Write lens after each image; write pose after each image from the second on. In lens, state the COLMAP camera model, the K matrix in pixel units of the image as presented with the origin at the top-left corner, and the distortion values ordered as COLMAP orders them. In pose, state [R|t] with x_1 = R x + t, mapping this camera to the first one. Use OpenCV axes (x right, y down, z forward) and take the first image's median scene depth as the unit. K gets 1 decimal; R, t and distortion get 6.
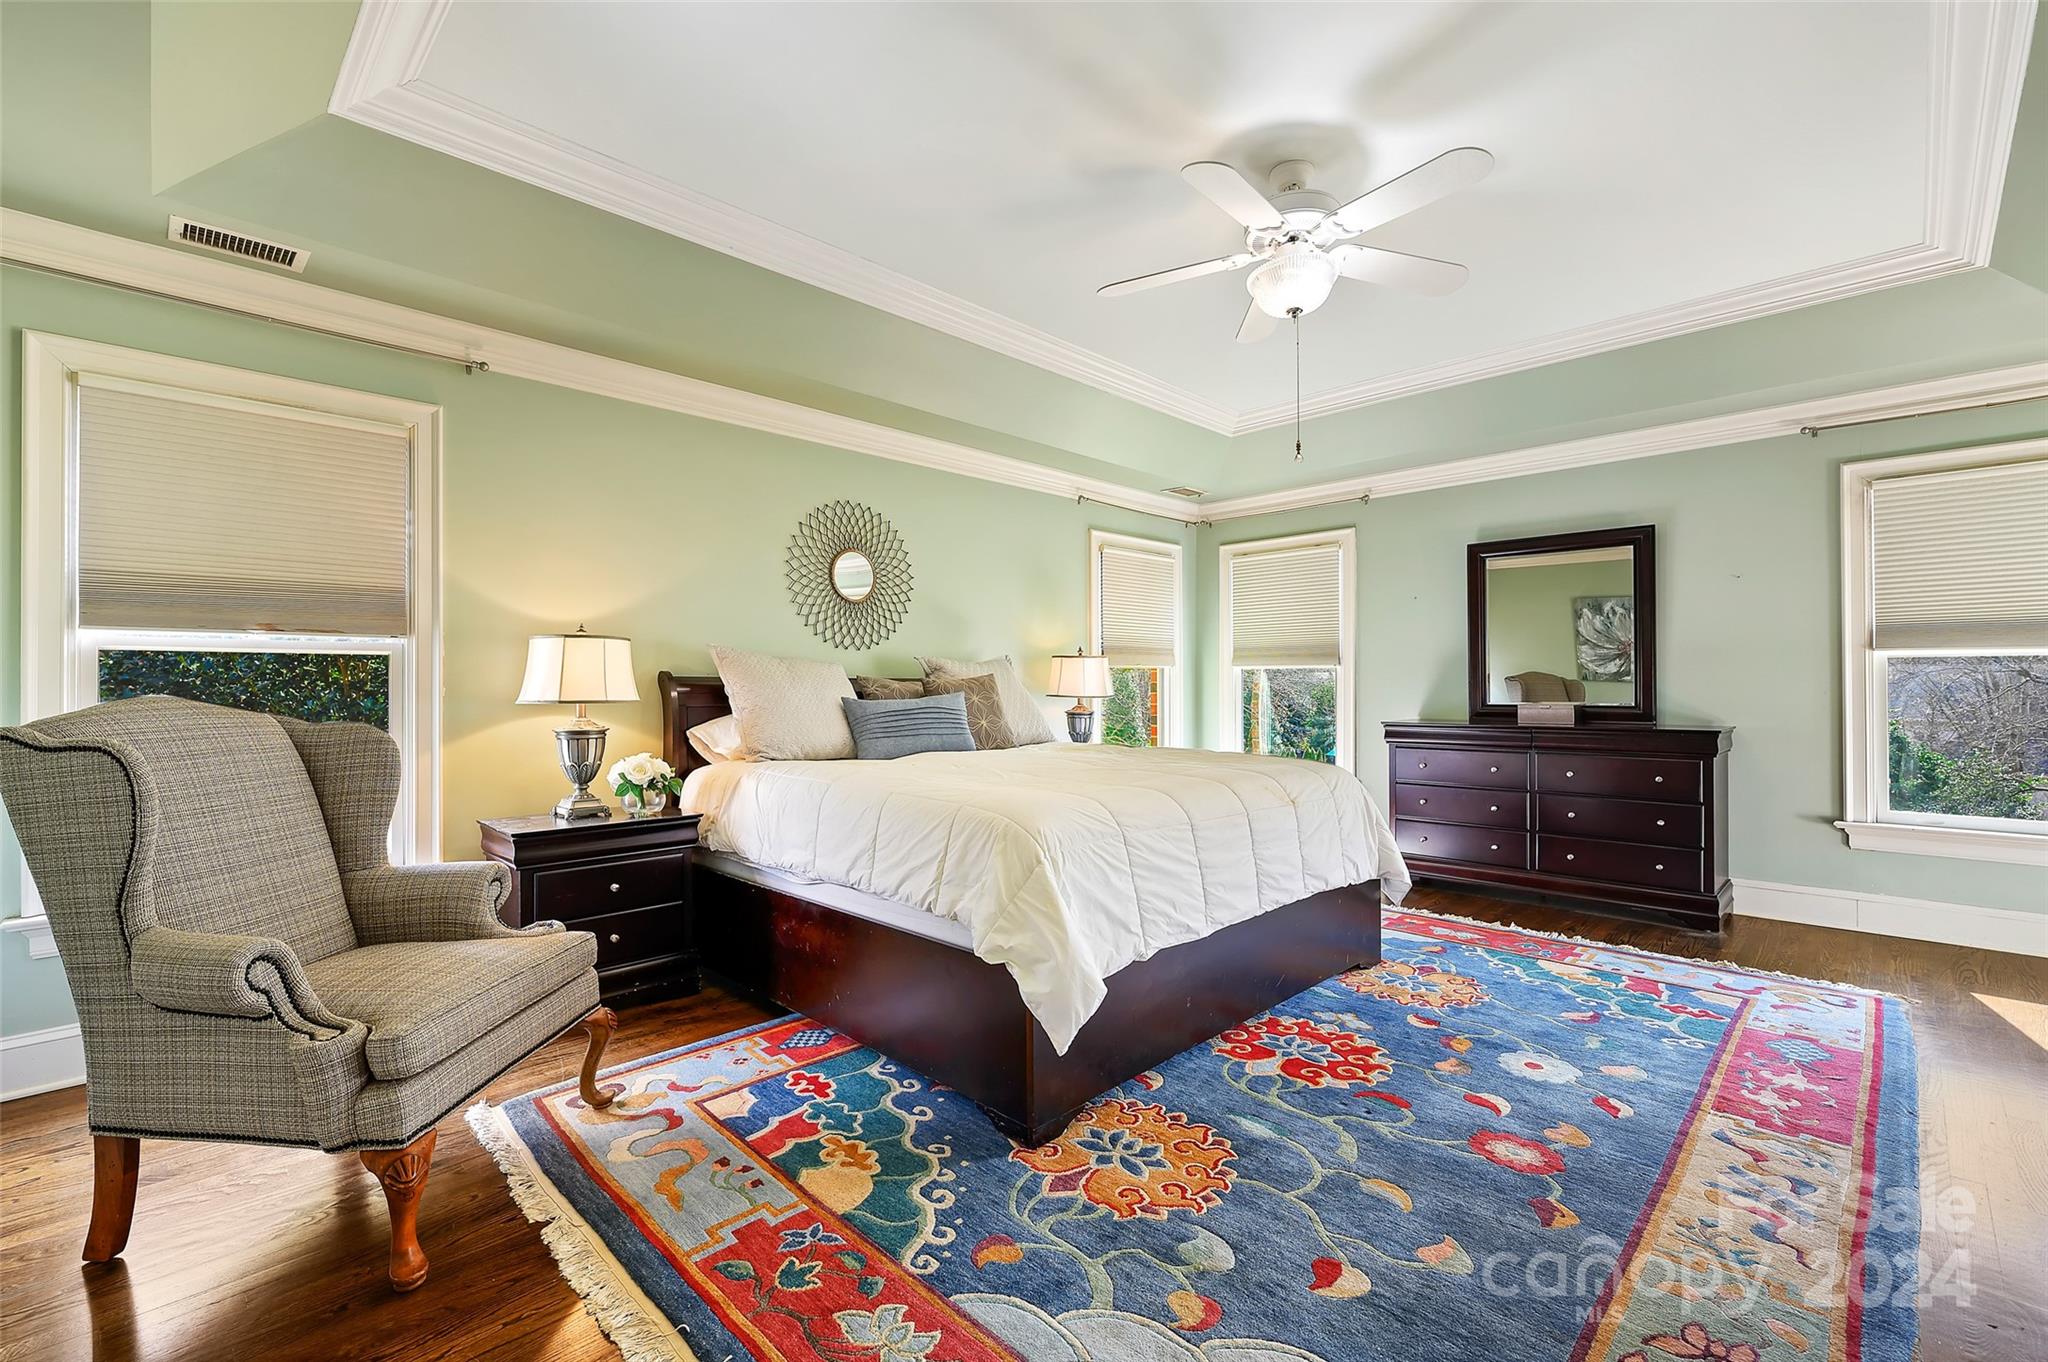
lens RADIAL K [[883.7, 0, 1028.0], [0, 883.7, 680.8], [0, 0, 1]] dist [-0.001945, 0.000059]
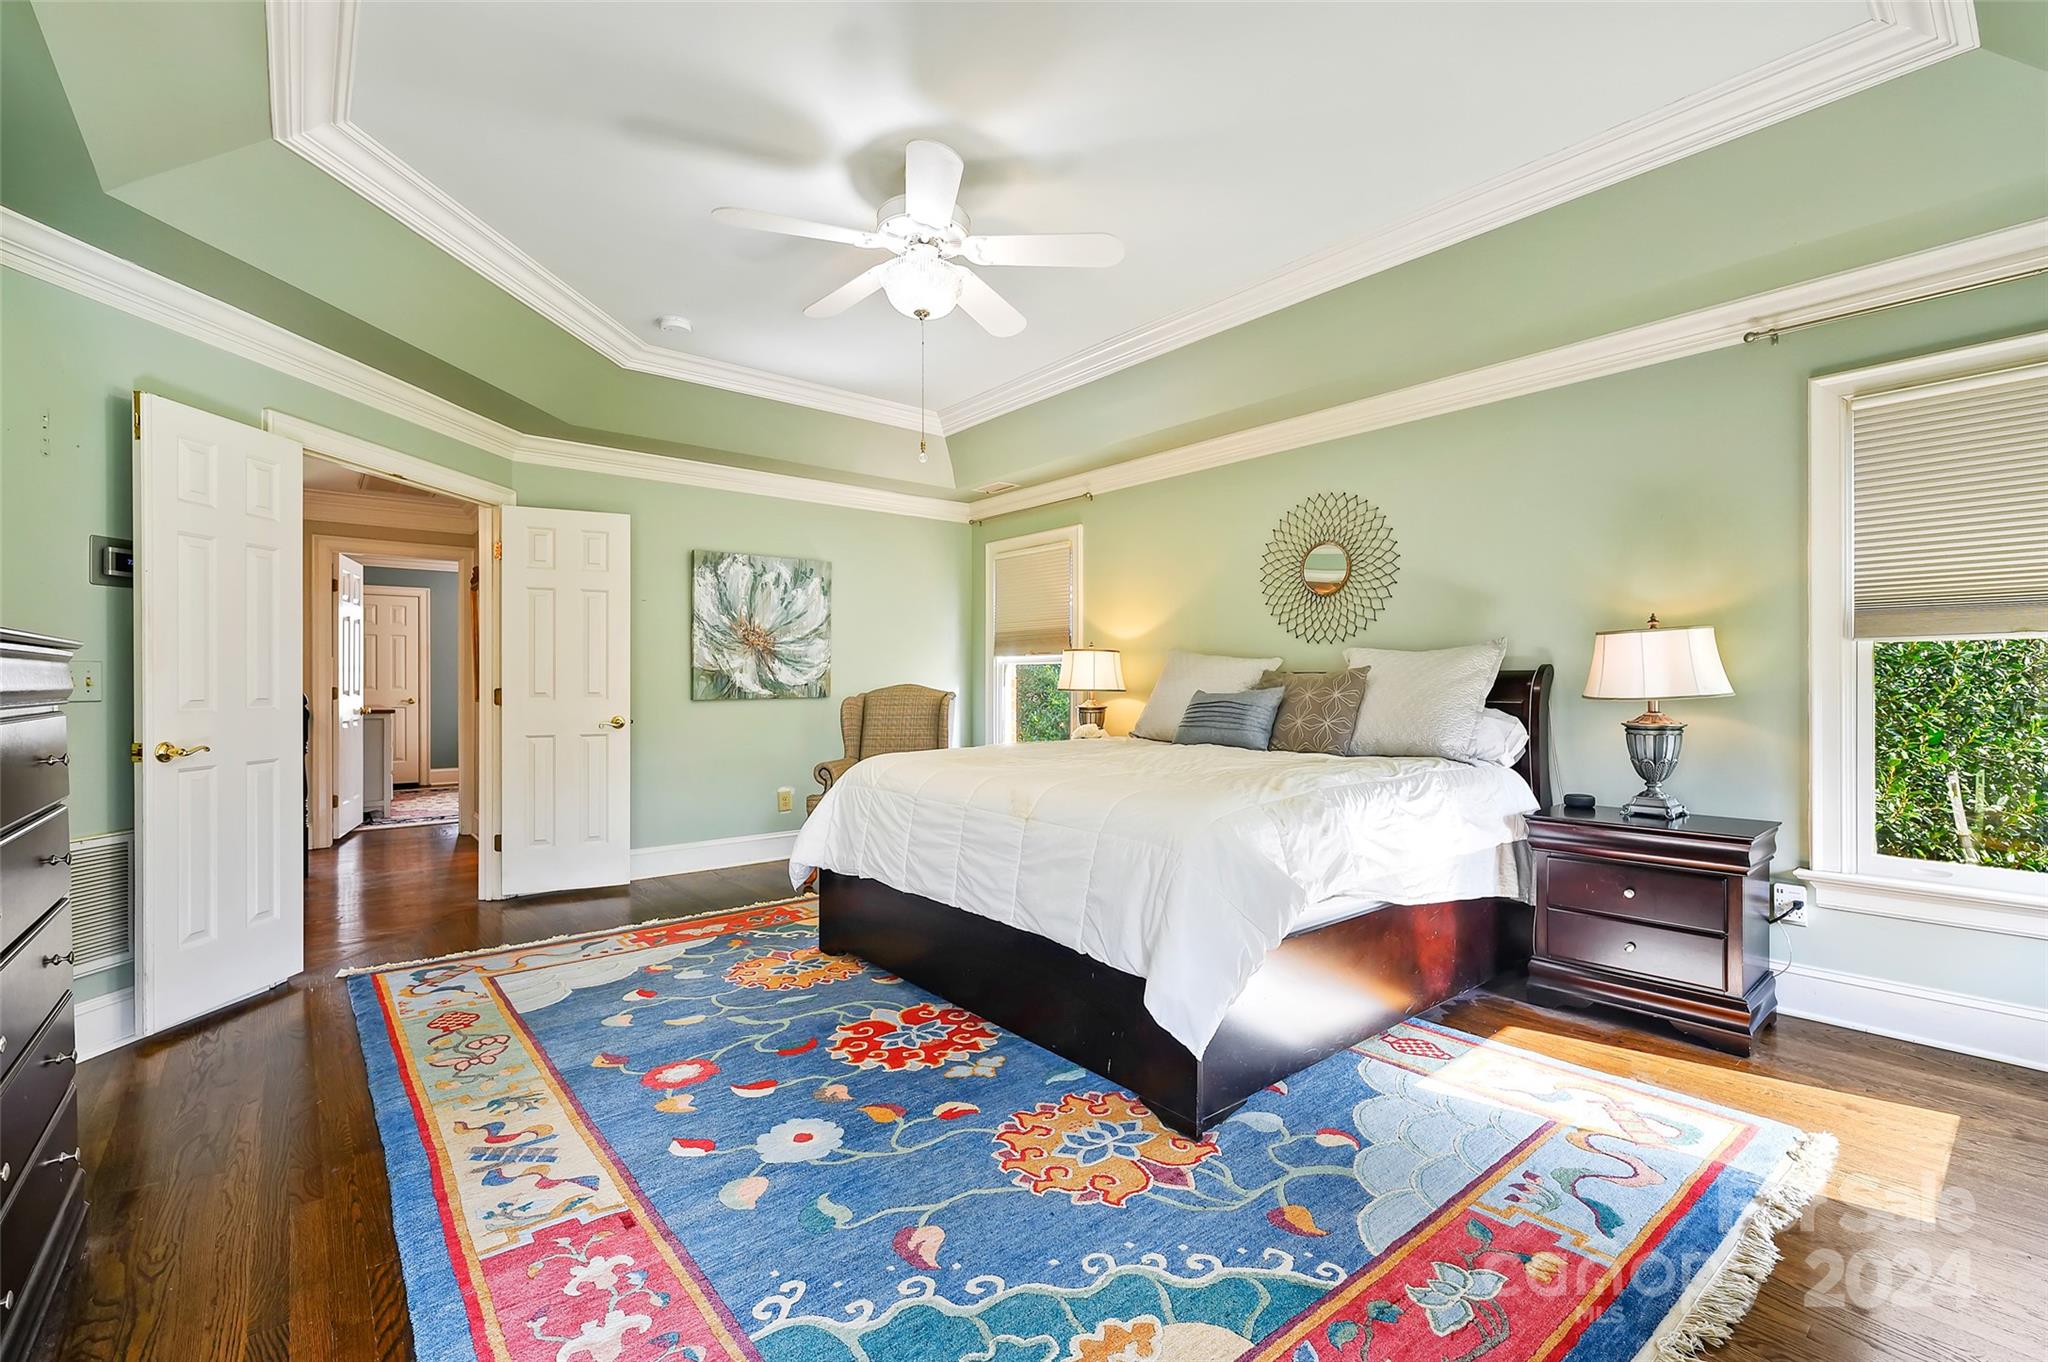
lens RADIAL K [[883.7, 0, 1025.8], [0, 883.7, 679.9], [0, 0, 1]] dist [-0.001945, 0.000059]
pose [[-0.095113, 0.000767, -0.995466, 1.306101], [0.003772, 0.999993, 0.000410, 0.005630], [0.995459, -0.003715, -0.095115, 1.220279]]
